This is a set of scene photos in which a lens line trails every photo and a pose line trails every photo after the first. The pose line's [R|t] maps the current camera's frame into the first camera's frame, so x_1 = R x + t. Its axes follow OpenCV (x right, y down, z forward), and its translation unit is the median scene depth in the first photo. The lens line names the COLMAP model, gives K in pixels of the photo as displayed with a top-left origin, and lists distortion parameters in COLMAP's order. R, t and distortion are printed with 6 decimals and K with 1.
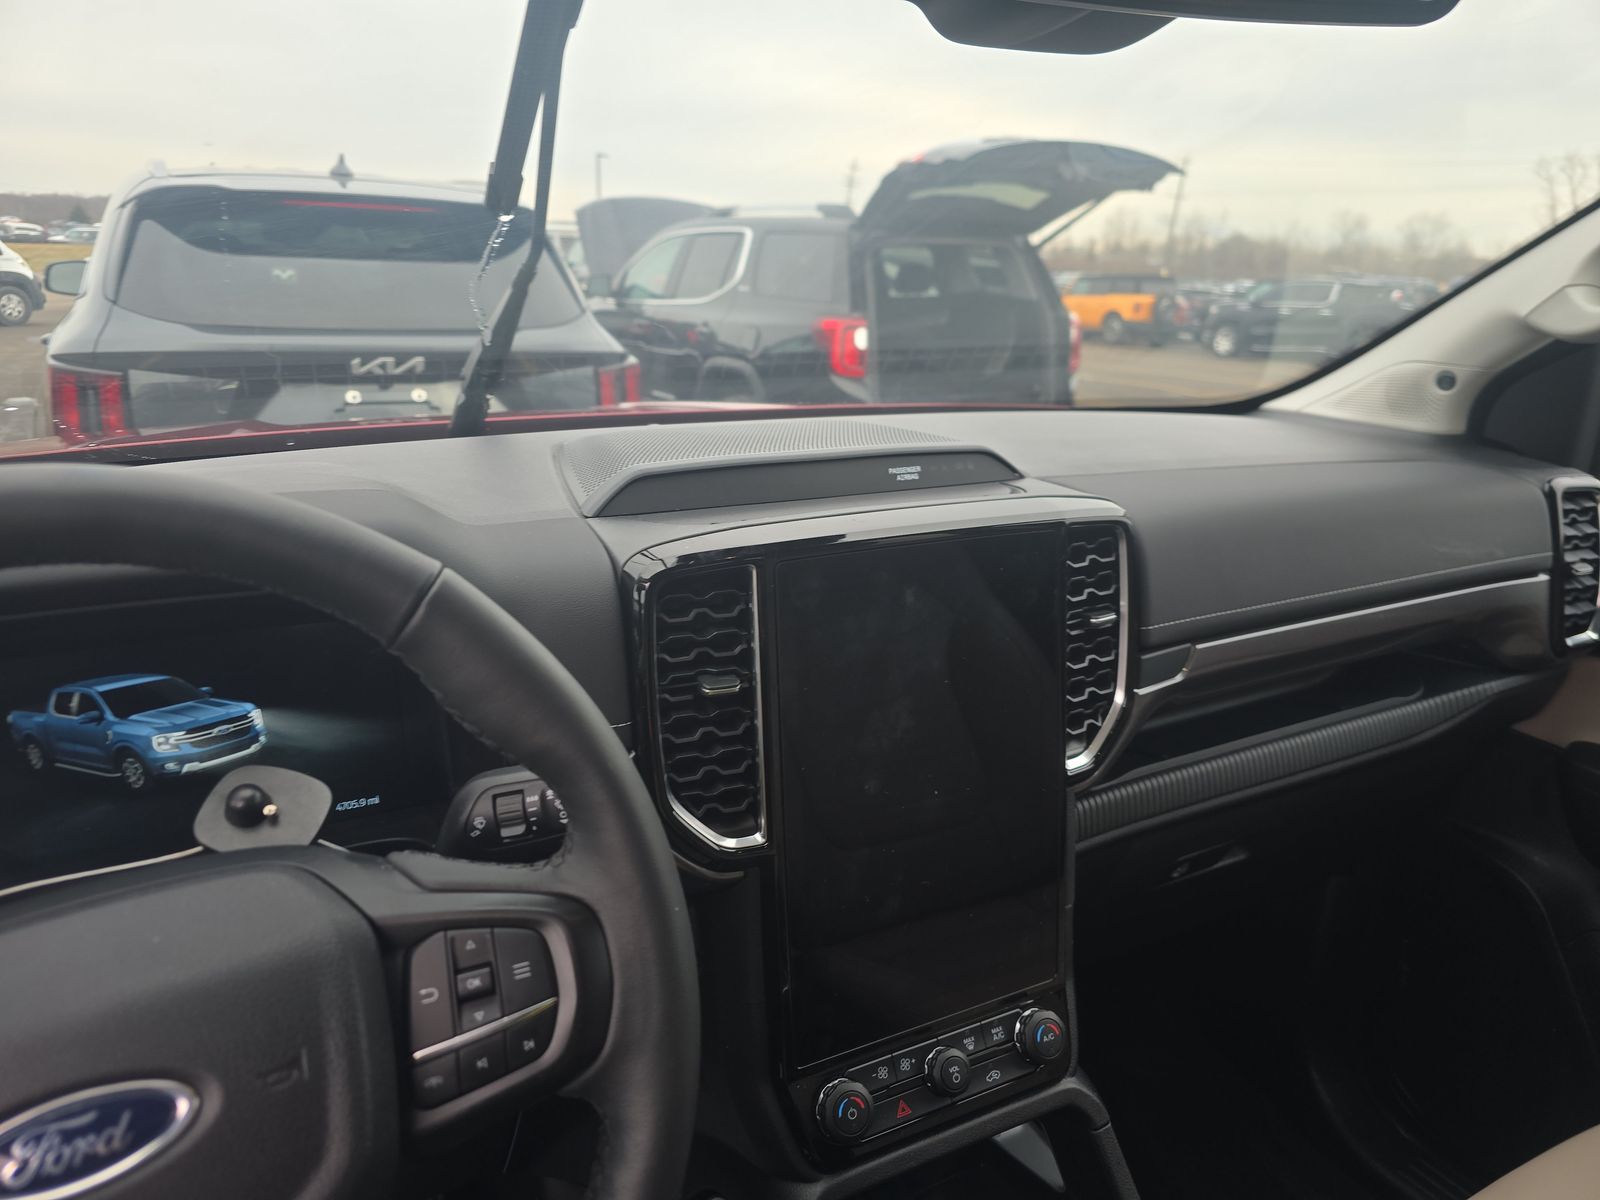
lens RADIAL K [[1076.9, 0, 800.0], [0, 1076.9, 600.0], [0, 0, 1]] dist [0.019040, -0.001614]
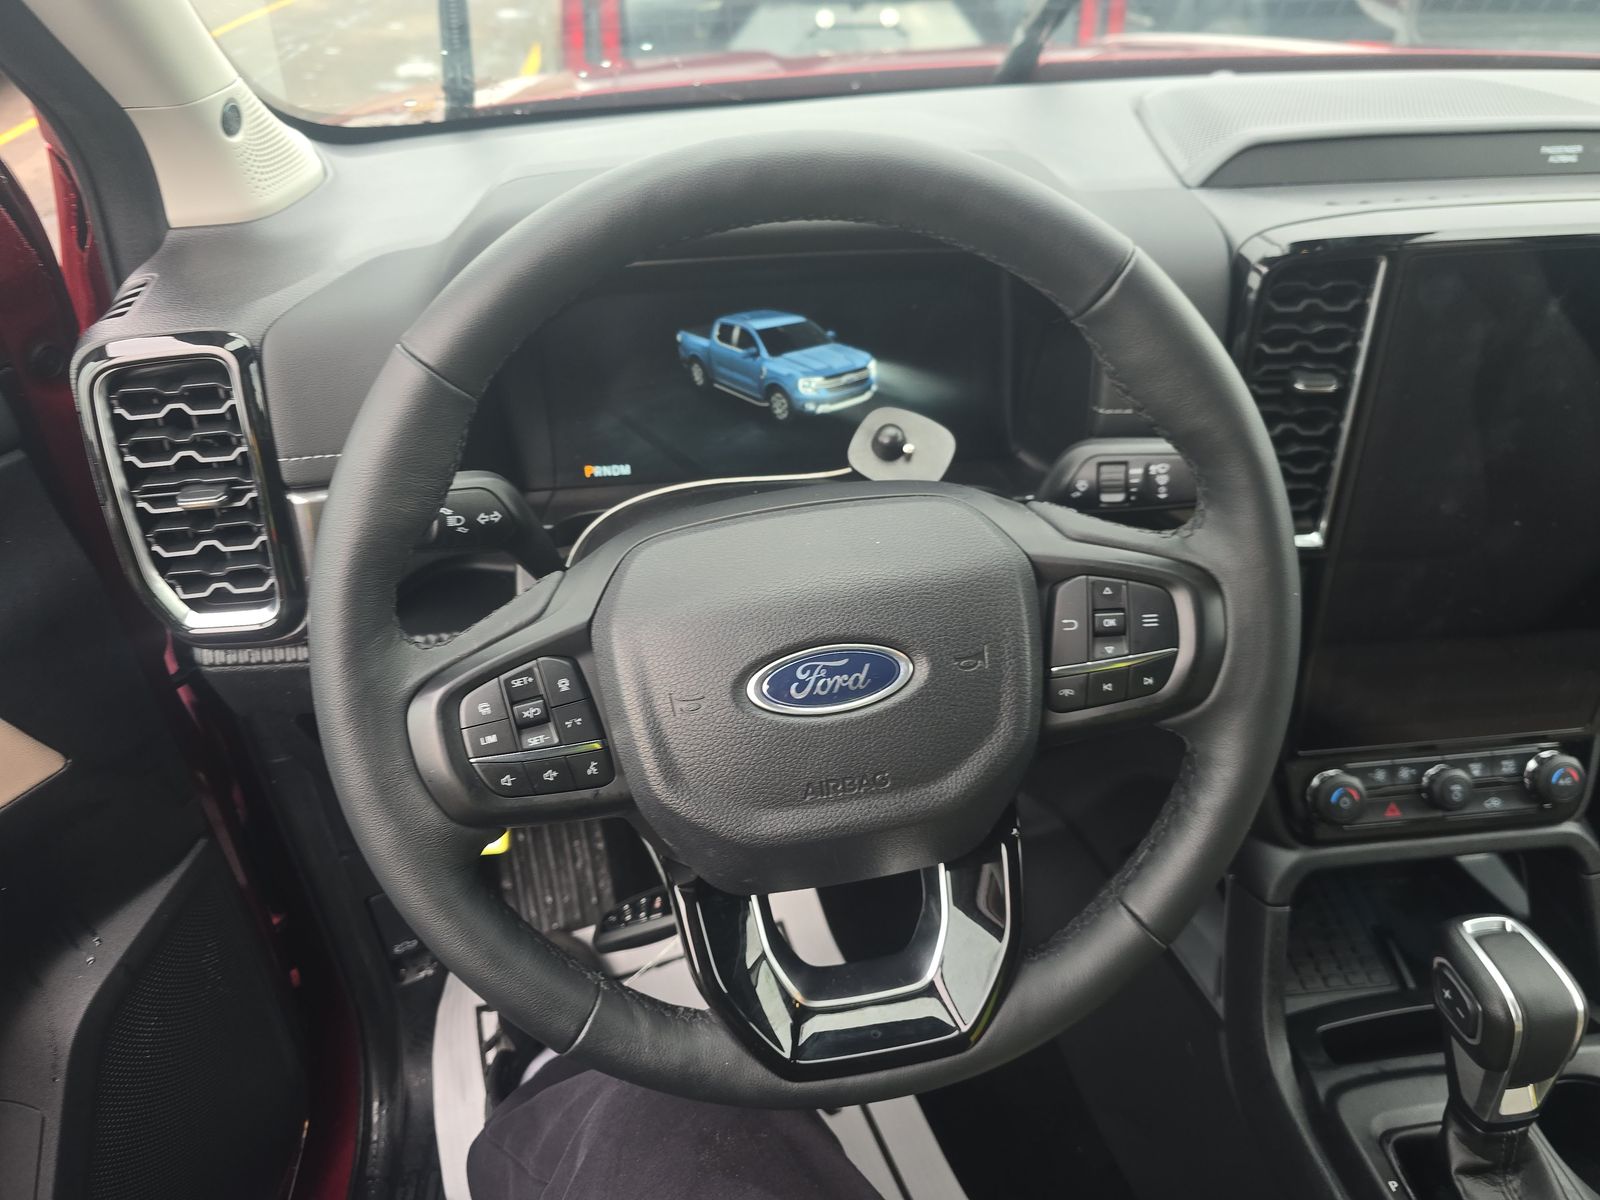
lens RADIAL K [[1089.8, 0, 793.3], [0, 1089.8, 601.8], [0, 0, 1]] dist [0.042504, -0.044564]
pose [[0.933244, 0.182086, -0.309677, -0.204310], [-0.080962, 0.946456, 0.312516, -0.006651], [0.350001, -0.266582, 0.898017, -0.137682]]
